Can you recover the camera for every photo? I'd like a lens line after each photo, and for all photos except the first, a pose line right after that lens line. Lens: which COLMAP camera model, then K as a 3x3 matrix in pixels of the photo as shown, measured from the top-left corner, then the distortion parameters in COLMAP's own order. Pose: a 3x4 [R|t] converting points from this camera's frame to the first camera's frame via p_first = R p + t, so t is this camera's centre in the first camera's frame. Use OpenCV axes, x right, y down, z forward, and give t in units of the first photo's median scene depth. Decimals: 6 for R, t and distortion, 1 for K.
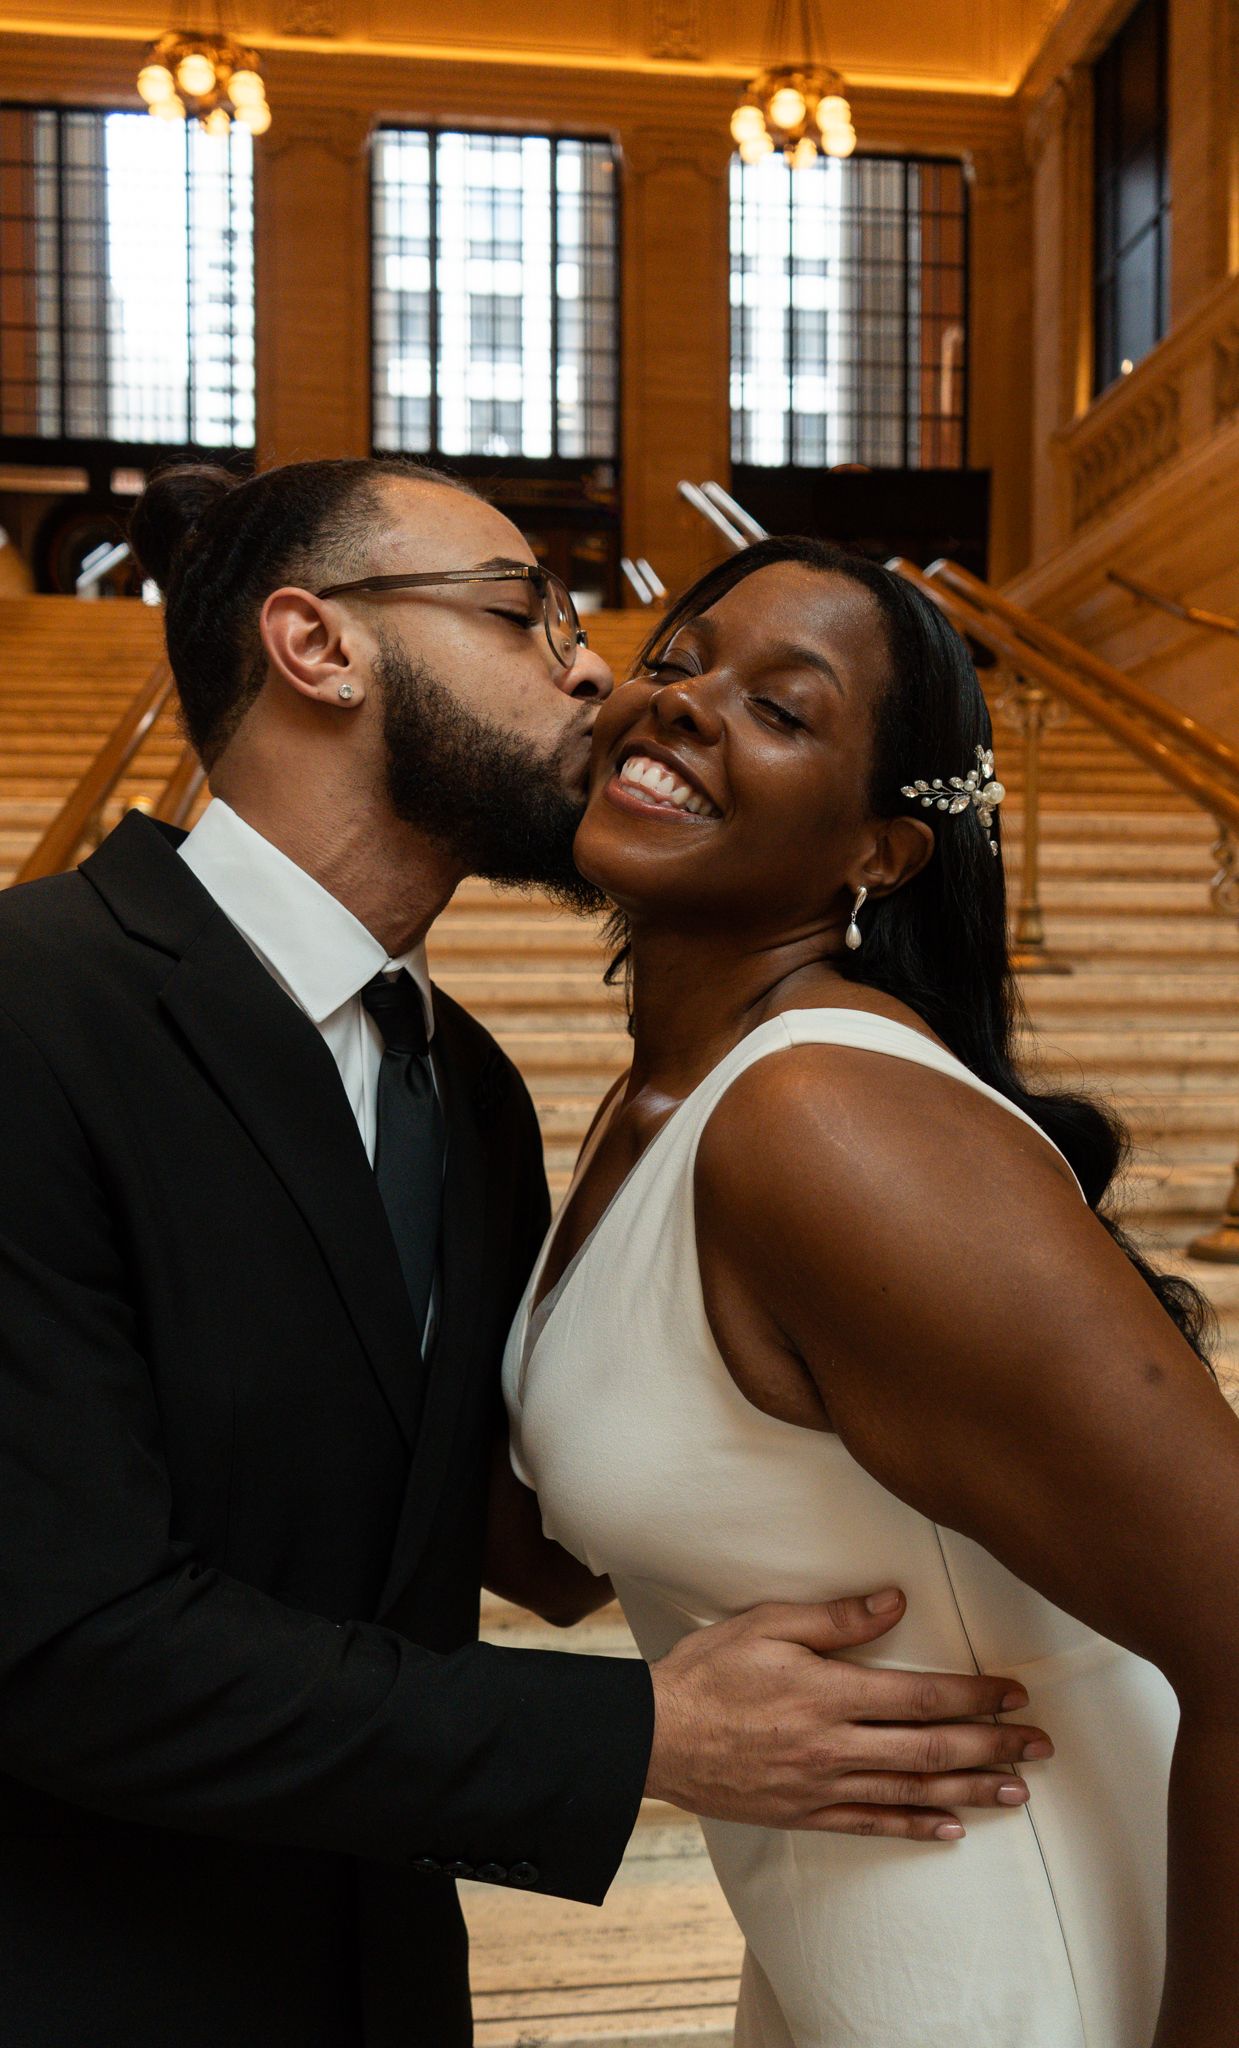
lens RADIAL K [[1650.4, 0, 658.8], [0, 1650.4, 1037.0], [0, 0, 1]] dist [-0.001182, -0.008420]
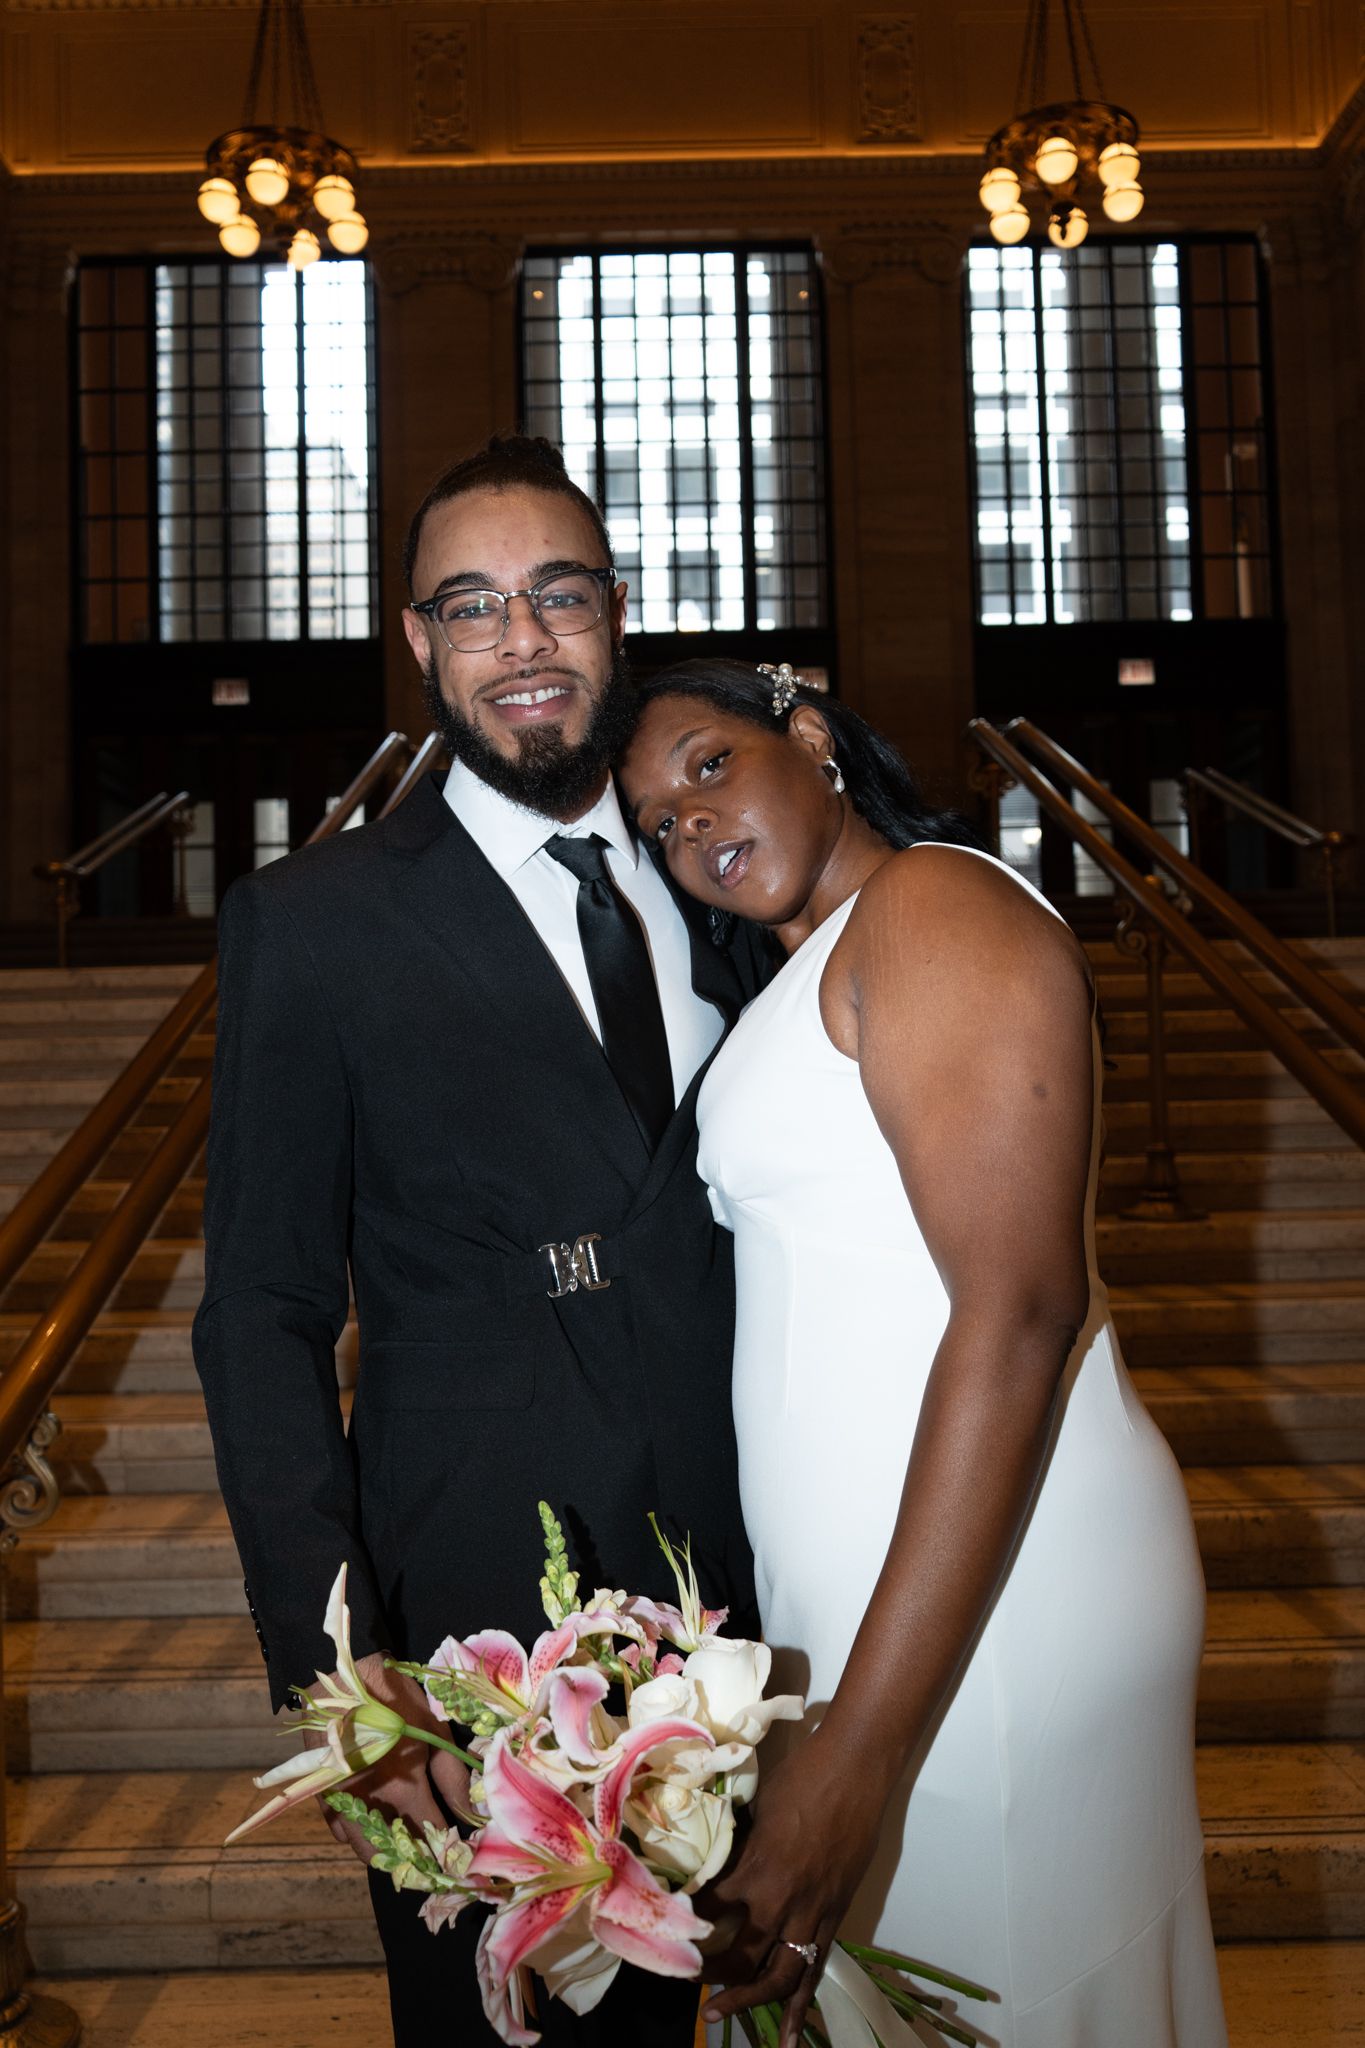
lens RADIAL K [[1682.3, 0, 681.3], [0, 1682.3, 1058.2], [0, 0, 1]] dist [-0.015138, 0.011094]
pose [[0.993370, -0.028519, -0.111366, -0.011948], [0.020243, 0.996996, -0.074758, -0.088367], [0.113163, 0.072008, 0.990964, 0.210696]]
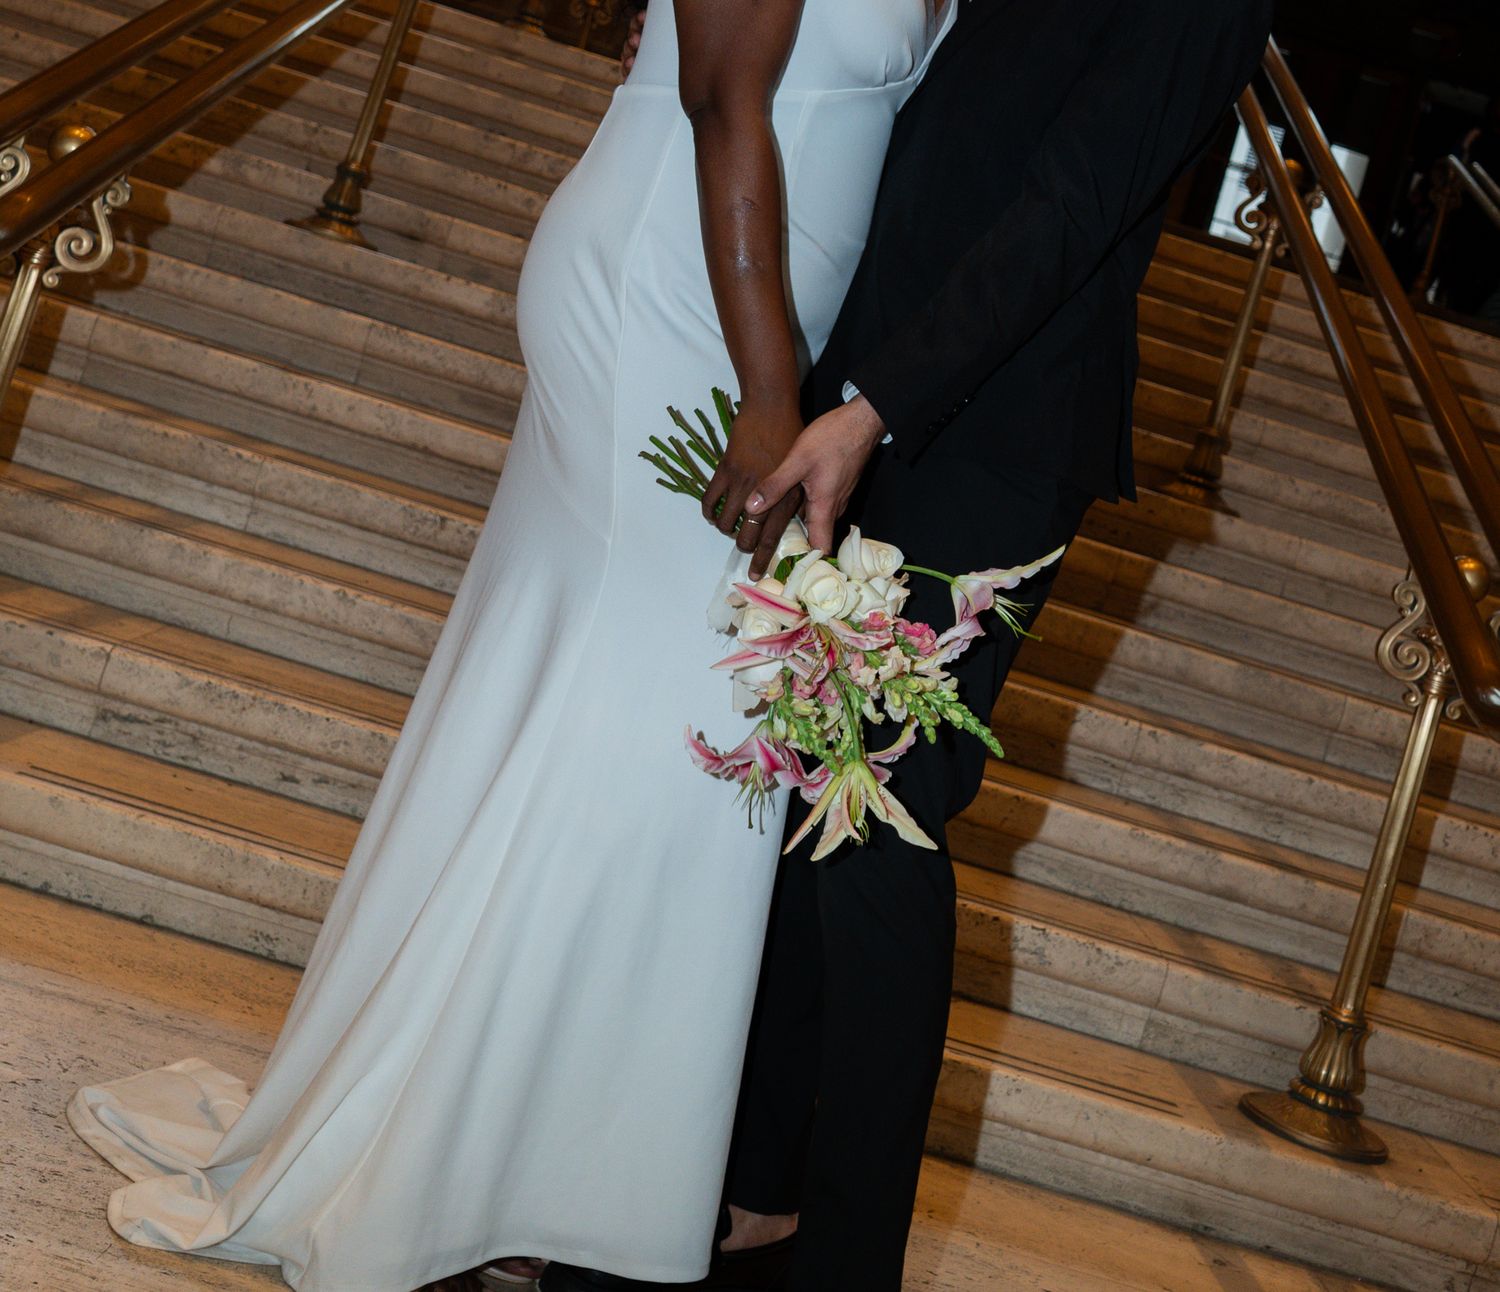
lens RADIAL K [[2054.2, 0, 751.6], [0, 2054.2, 575.5], [0, 0, 1]] dist [0.008113, 0.000000]
pose [[0.951169, 0.298220, -0.079644, -0.003977], [-0.297089, 0.954497, 0.025972, -0.067538], [0.083765, -0.001042, 0.996485, 0.181787]]
